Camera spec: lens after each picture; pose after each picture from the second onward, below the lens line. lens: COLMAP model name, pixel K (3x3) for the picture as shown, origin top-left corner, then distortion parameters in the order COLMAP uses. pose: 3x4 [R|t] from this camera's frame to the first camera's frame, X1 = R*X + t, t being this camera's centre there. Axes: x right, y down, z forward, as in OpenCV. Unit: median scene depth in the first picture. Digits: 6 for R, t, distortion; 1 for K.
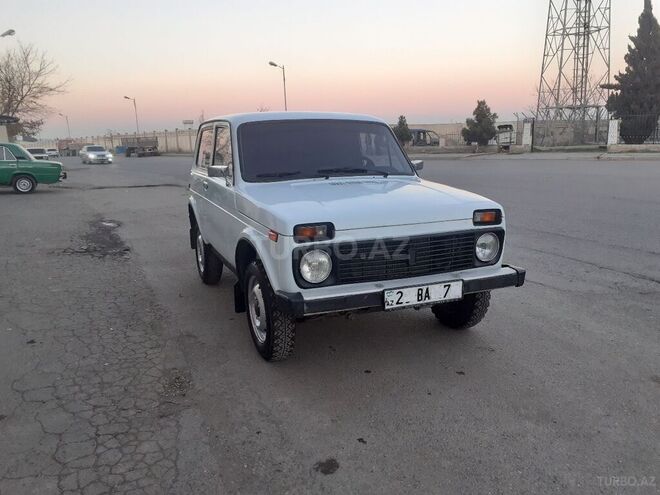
lens RADIAL K [[535.3, 0, 339.5], [0, 535.3, 236.3], [0, 0, 1]] dist [0.021304, 0.000710]
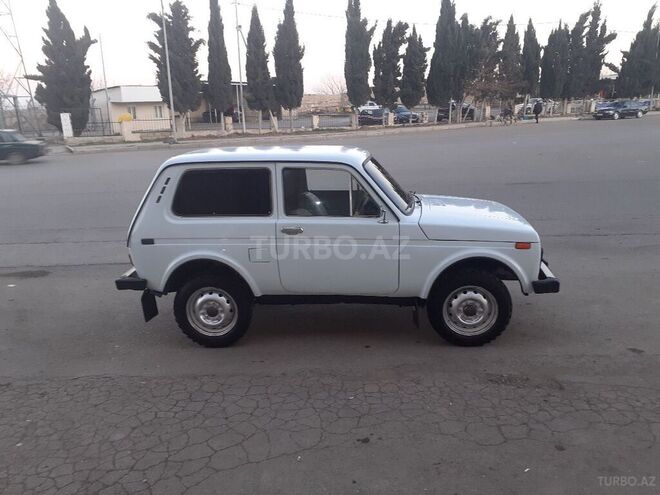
lens RADIAL K [[531.7, 0, 339.9], [0, 531.7, 247.7], [0, 0, 1]] dist [0.041318, -0.062547]
pose [[0.467315, -0.219529, 0.856402, -1.082174], [0.178635, 0.972147, 0.151723, -0.205112], [-0.865856, 0.082081, 0.493514, 0.510849]]
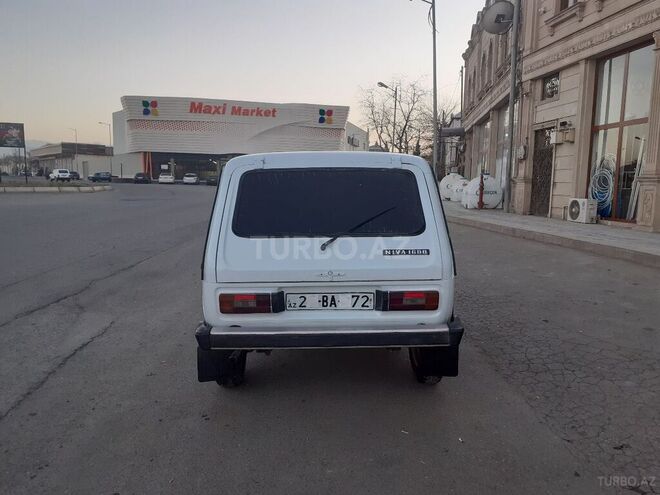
lens RADIAL K [[534.8, 0, 339.0], [0, 534.8, 243.4], [0, 0, 1]] dist [0.020447, -0.013834]
pose [[-0.928953, -0.036046, 0.368438, -0.502551], [0.074344, 0.956808, 0.281053, -0.384648], [-0.362656, 0.288476, -0.886150, 2.083778]]
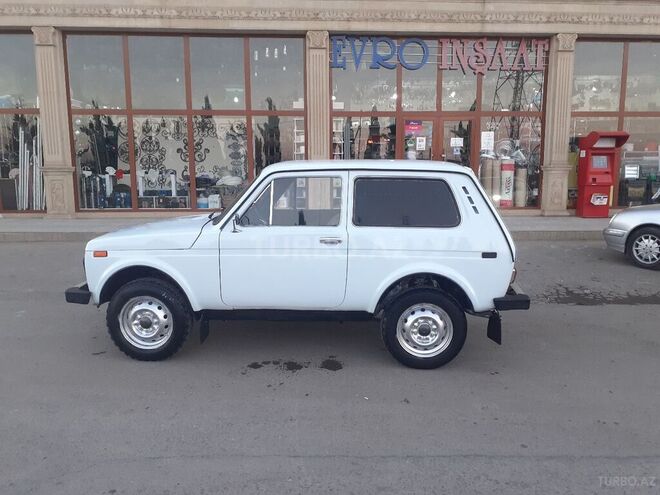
lens RADIAL K [[531.7, 0, 339.9], [0, 531.7, 247.7], [0, 0, 1]] dist [0.041318, -0.062547]
pose [[-0.448321, 0.145219, -0.881997, 0.911048], [-0.162284, 0.957094, 0.240072, -0.350114], [0.879018, 0.250764, -0.405519, 1.628266]]
